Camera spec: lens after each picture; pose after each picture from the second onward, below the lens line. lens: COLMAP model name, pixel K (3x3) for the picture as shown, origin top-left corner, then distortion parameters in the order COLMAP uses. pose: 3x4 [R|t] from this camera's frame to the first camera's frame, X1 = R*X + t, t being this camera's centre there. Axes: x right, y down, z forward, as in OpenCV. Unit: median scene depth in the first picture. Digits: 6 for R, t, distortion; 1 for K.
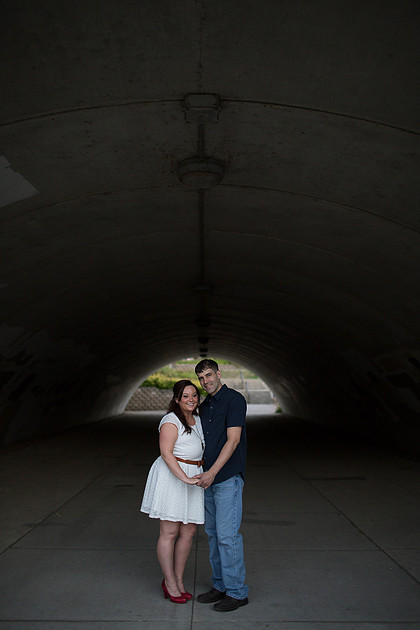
lens RADIAL K [[599.7, 0, 210.1], [0, 599.7, 313.5], [0, 0, 1]] dist [-0.040575, 0.000000]
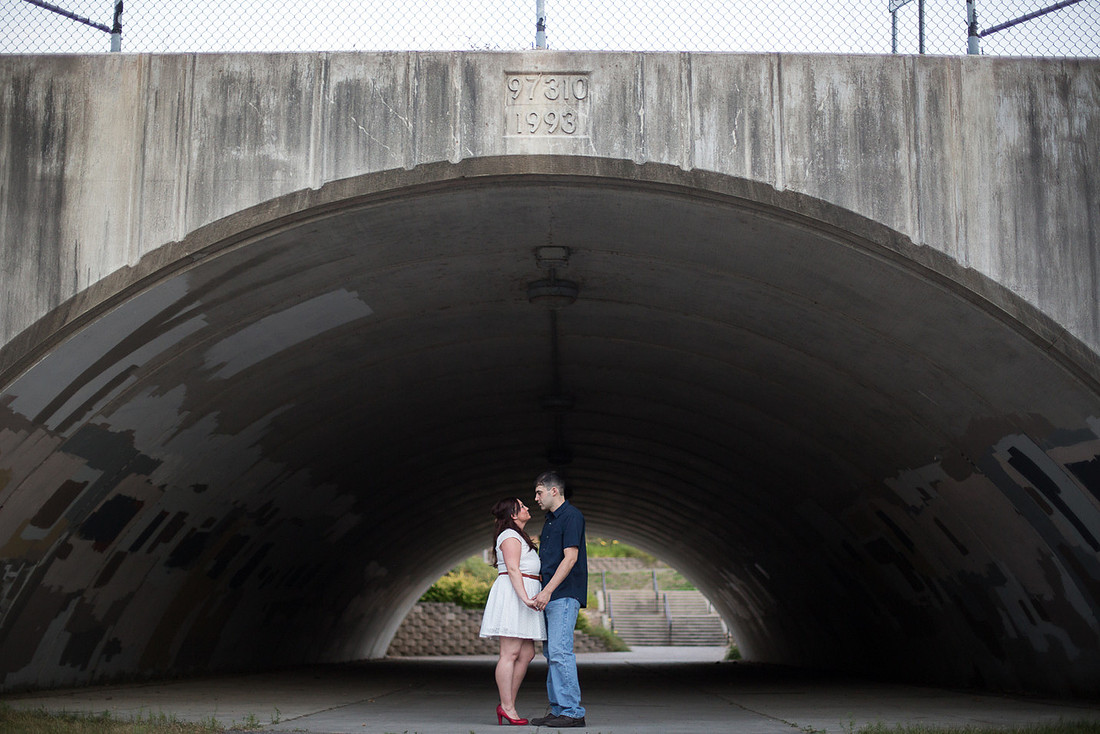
lens RADIAL K [[1658.7, 0, 550.7], [0, 1658.7, 369.5], [0, 0, 1]] dist [-0.002852, 0.000000]
pose [[0.999774, 0.000149, -0.021279, 0.034282], [-0.000930, 0.999325, -0.036719, -0.023480], [0.021259, 0.036730, 0.999099, -1.464213]]
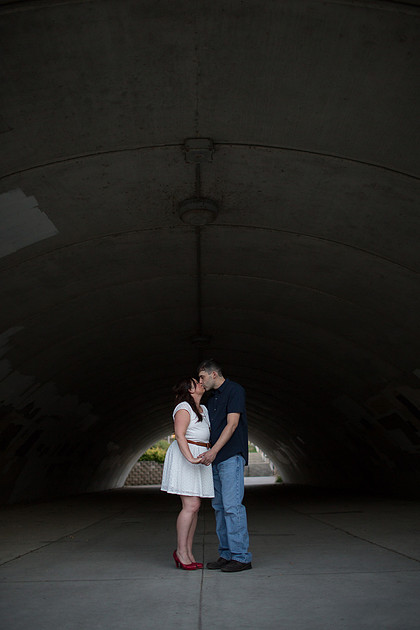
lens RADIAL K [[599.7, 0, 209.1], [0, 599.7, 313.8], [0, 0, 1]] dist [-0.040575, 0.000000]
pose [[0.999569, -0.028291, 0.007795, -0.008625], [0.029084, 0.990432, -0.134902, 0.115542], [-0.003904, 0.135071, 0.990828, -0.129543]]
